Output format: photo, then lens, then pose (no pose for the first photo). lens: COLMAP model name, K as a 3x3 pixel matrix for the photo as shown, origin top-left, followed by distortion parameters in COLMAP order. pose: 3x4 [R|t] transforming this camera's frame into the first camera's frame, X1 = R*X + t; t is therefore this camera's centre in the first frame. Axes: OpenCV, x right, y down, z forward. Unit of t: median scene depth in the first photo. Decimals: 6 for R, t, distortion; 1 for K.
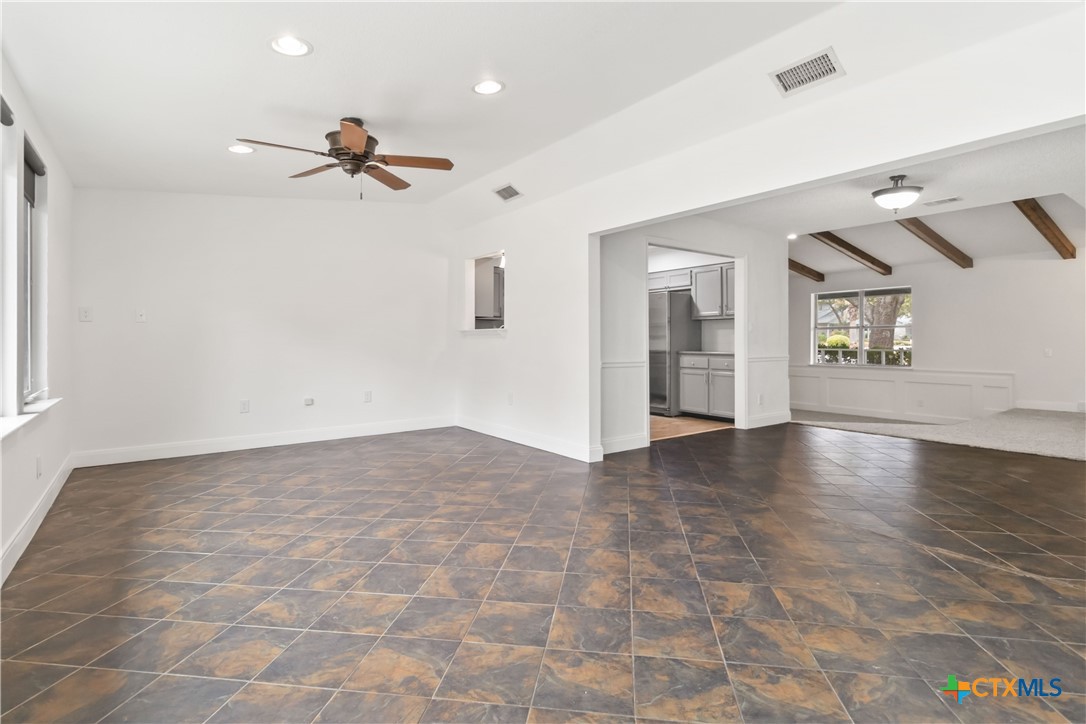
lens RADIAL K [[534.0, 0, 548.0], [0, 534.0, 337.9], [0, 0, 1]] dist [0.008188, 0.001783]
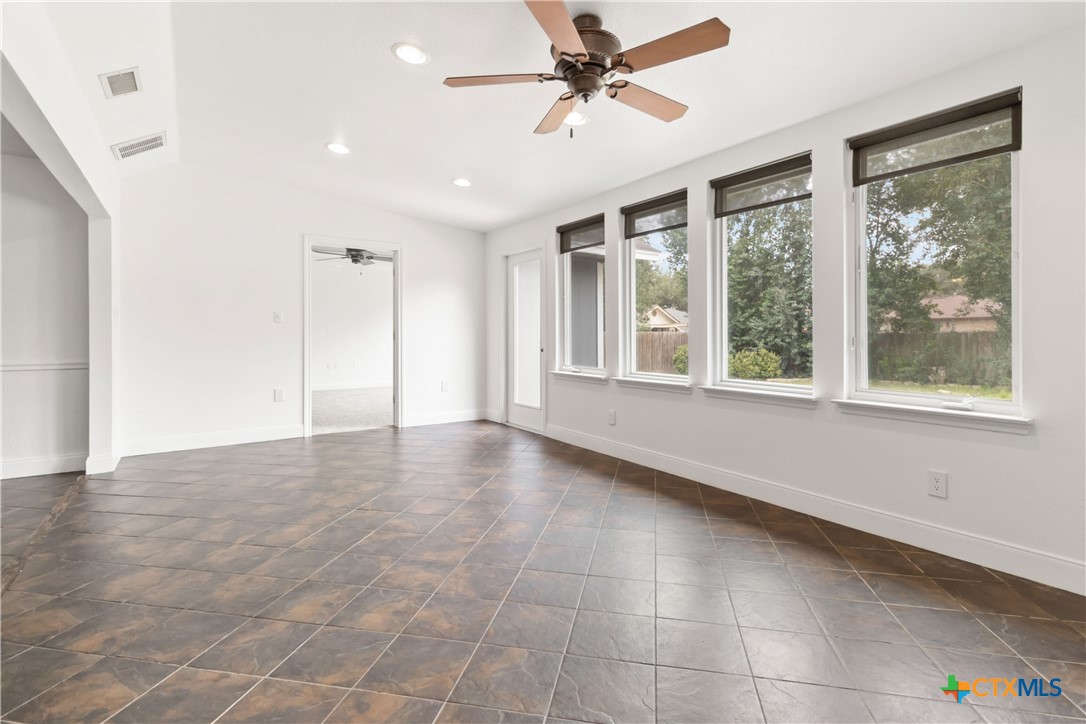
lens RADIAL K [[534.0, 0, 548.0], [0, 534.0, 337.9], [0, 0, 1]] dist [0.008188, 0.001783]
pose [[-0.998487, 0.004103, 0.054826, -0.165296], [0.003933, 0.999987, -0.003195, 0.006003], [-0.054839, -0.002975, -0.998491, 0.792991]]
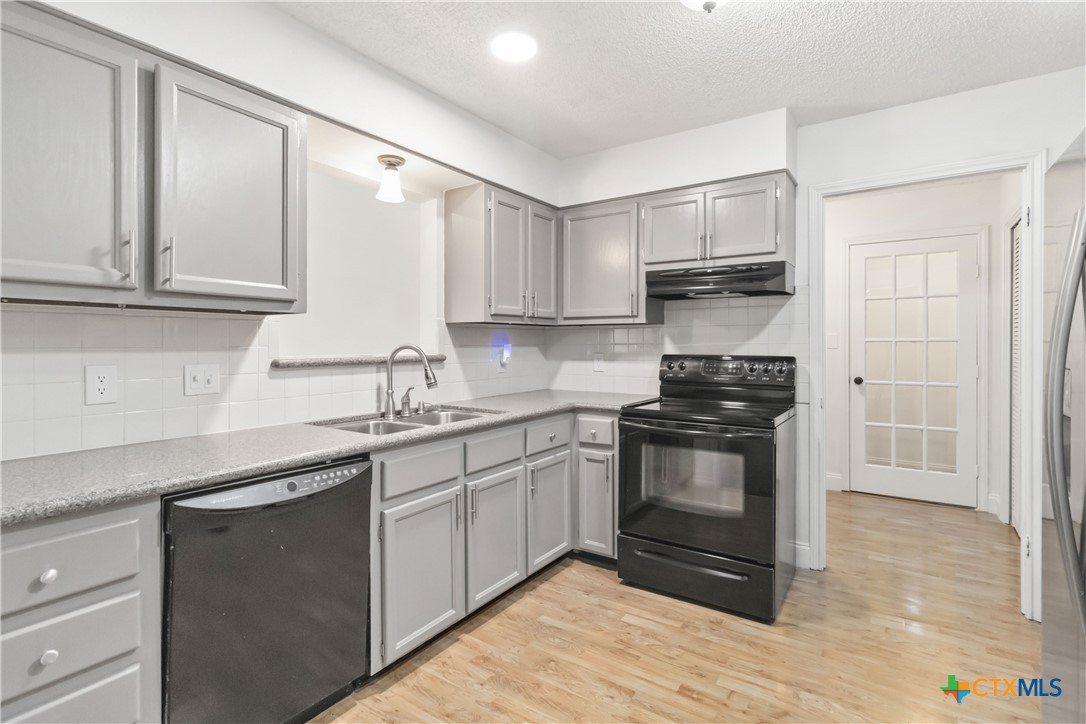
lens RADIAL K [[517.5, 0, 547.9], [0, 517.5, 341.6], [0, 0, 1]] dist [0.003236, 0.001056]
pose [[0.324609, 0.000178, -0.945848, 0.273852], [0.007136, 0.999971, 0.002637, -0.020670], [0.945821, -0.007605, 0.324598, 0.828482]]
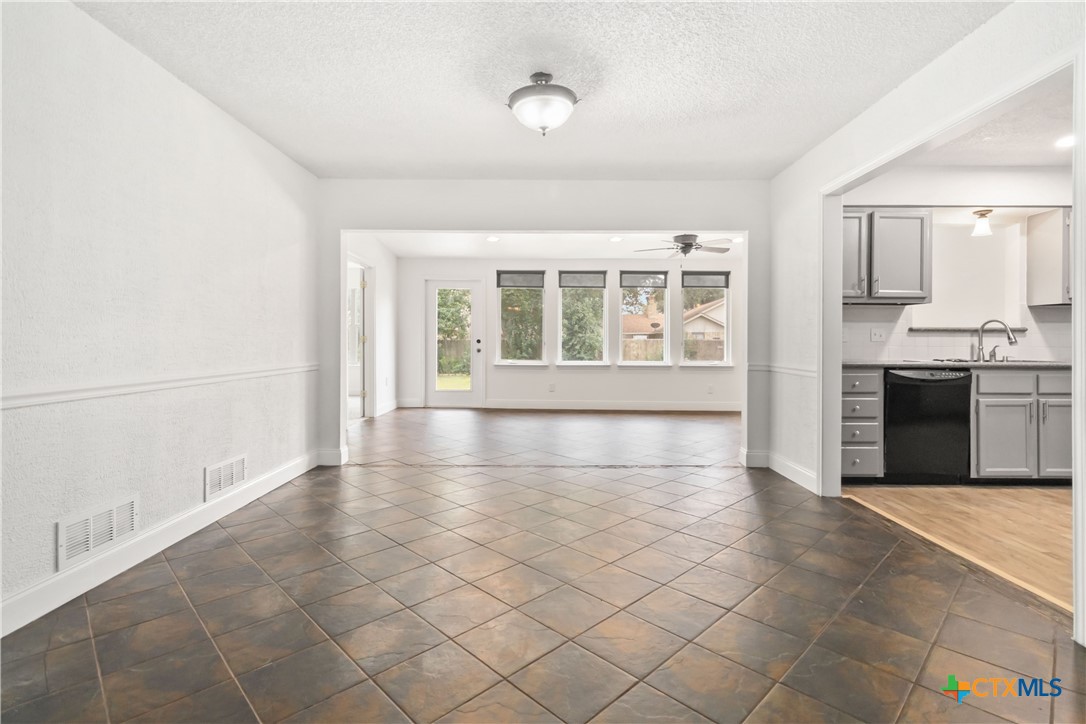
lens RADIAL K [[517.5, 0, 547.9], [0, 517.5, 341.6], [0, 0, 1]] dist [0.003236, 0.001056]
pose [[-0.602327, 0.000217, -0.798249, 0.663665], [0.003447, 0.999991, -0.002328, 0.005200], [0.798242, -0.004154, -0.602323, 0.804183]]
